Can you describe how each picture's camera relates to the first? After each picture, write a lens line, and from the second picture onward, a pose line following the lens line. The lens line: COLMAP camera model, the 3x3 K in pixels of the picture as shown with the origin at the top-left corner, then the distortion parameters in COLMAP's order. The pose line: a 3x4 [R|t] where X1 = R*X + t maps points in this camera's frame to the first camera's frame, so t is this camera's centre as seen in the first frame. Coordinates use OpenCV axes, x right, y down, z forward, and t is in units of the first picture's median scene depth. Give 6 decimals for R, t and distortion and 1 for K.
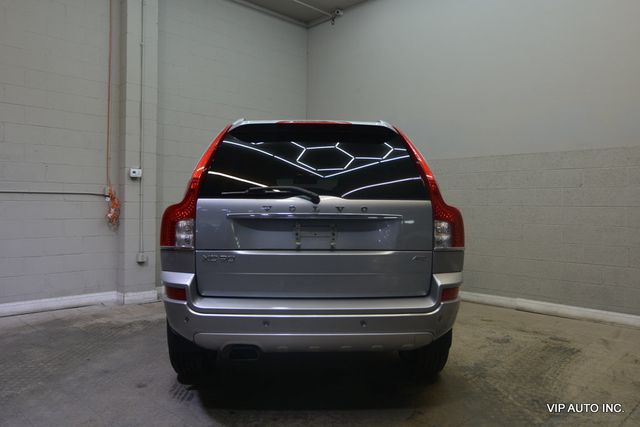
lens RADIAL K [[482.6, 0, 320.0], [0, 482.6, 213.5], [0, 0, 1]] dist [-0.009805, -0.002579]
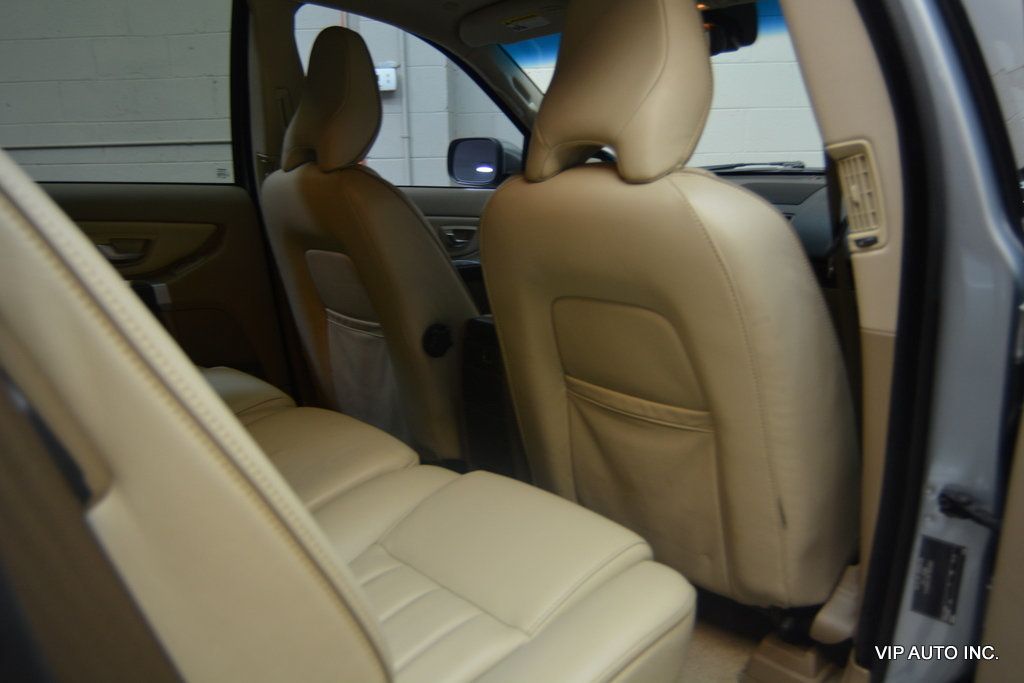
lens RADIAL K [[768.9, 0, 508.8], [0, 768.9, 338.1], [0, 0, 1]] dist [-0.009185, -0.000326]
pose [[0.645695, 0.161353, -0.746353, 0.208120], [0.013361, 0.974883, 0.222317, -0.022890], [0.763479, -0.153521, 0.627321, 0.825878]]
